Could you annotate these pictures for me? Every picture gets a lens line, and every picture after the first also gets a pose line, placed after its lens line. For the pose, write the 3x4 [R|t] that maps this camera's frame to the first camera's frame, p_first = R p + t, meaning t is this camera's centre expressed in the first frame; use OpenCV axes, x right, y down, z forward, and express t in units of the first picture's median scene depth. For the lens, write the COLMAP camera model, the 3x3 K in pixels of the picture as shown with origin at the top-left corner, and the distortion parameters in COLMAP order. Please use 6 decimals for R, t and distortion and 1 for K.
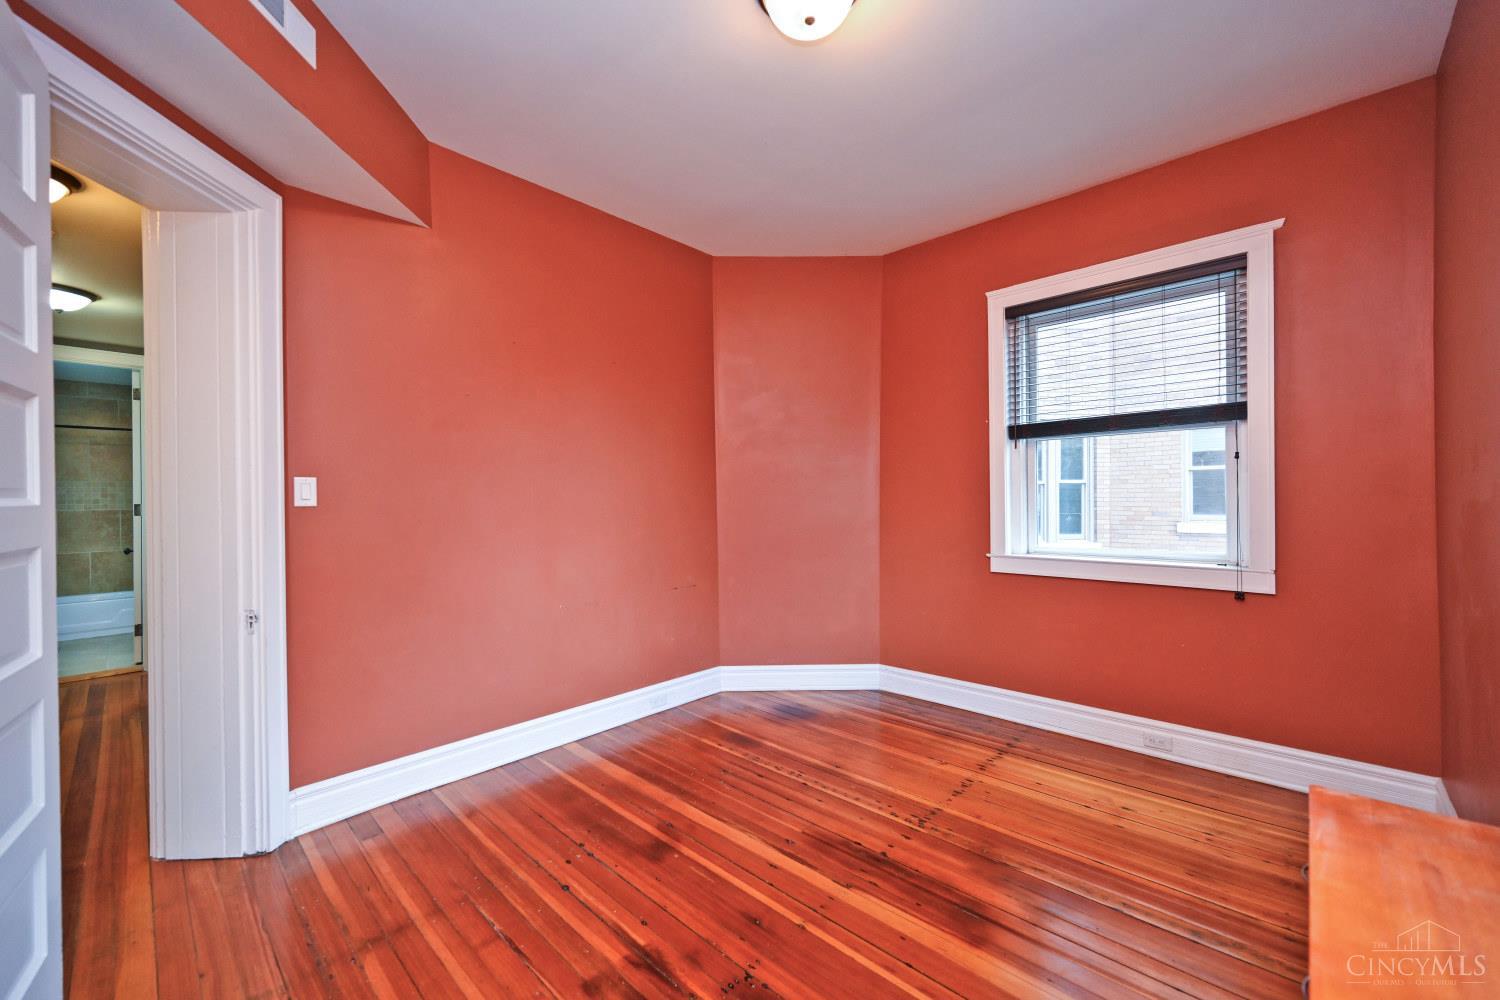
lens RADIAL K [[578.7, 0, 744.9], [0, 578.7, 493.4], [0, 0, 1]] dist [0.000482, -0.000187]
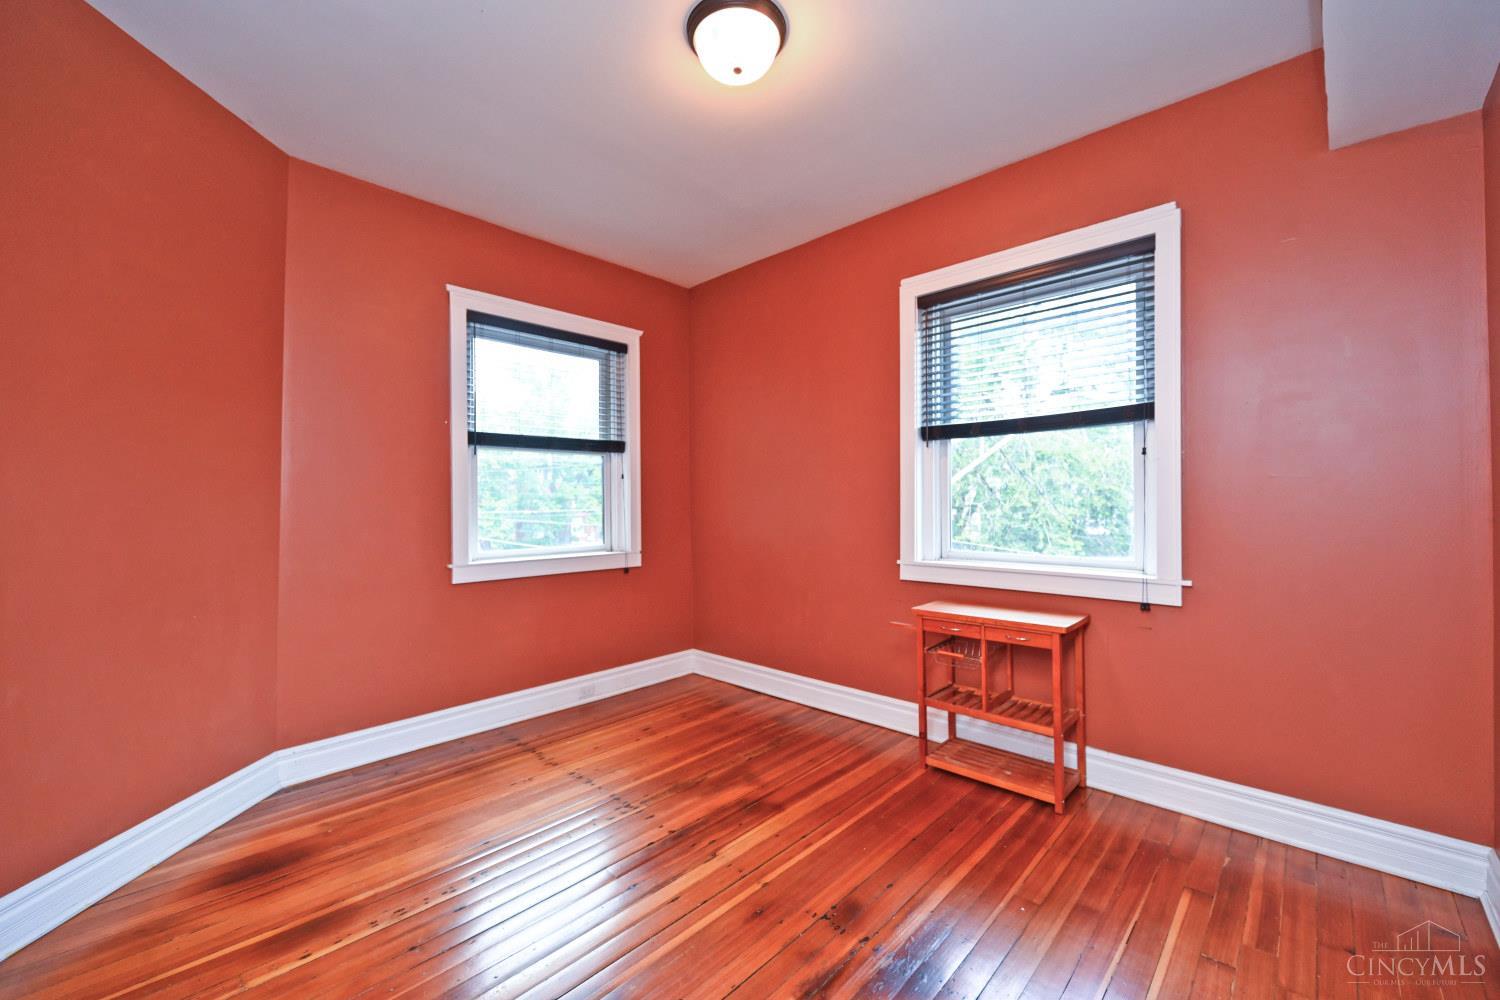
lens RADIAL K [[621.6, 0, 727.6], [0, 621.6, 498.6], [0, 0, 1]] dist [-0.001358, -0.000171]
pose [[0.008400, 0.020063, 0.999763, -0.696420], [-0.001756, 0.999797, -0.020049, 0.021101], [-0.999963, -0.001587, 0.008434, 0.668510]]
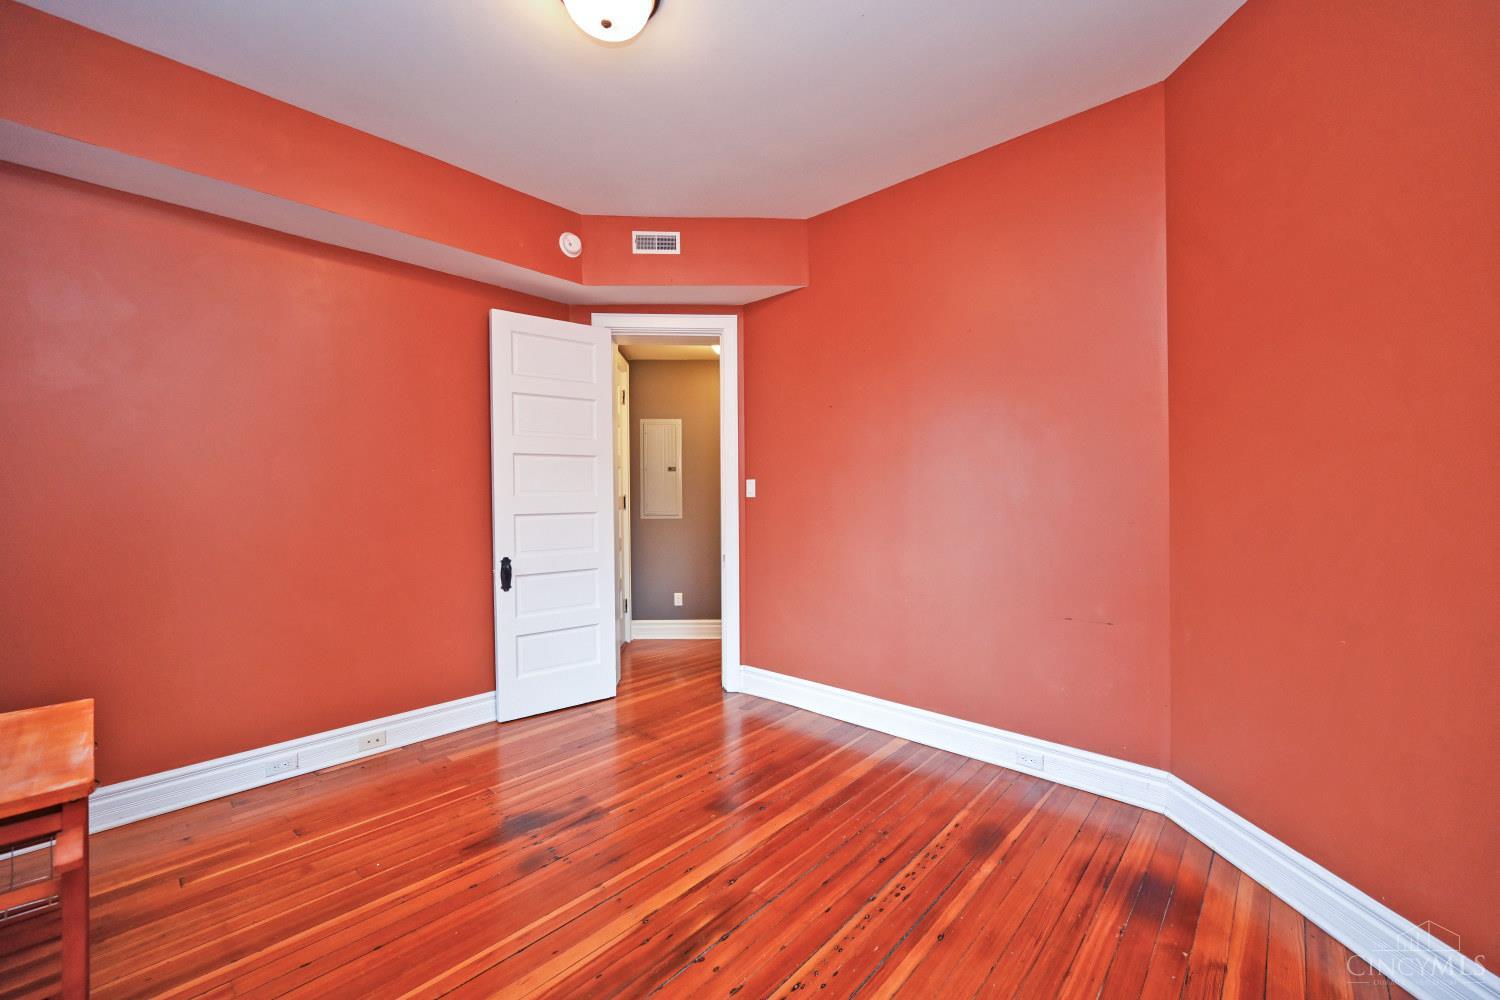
lens RADIAL K [[578.7, 0, 744.9], [0, 578.7, 493.4], [0, 0, 1]] dist [0.000482, -0.000187]
pose [[0.048146, 0.004690, -0.998829, 0.758415], [0.018769, 0.999808, 0.005599, 0.001277], [0.998664, -0.019016, 0.048049, 0.779760]]
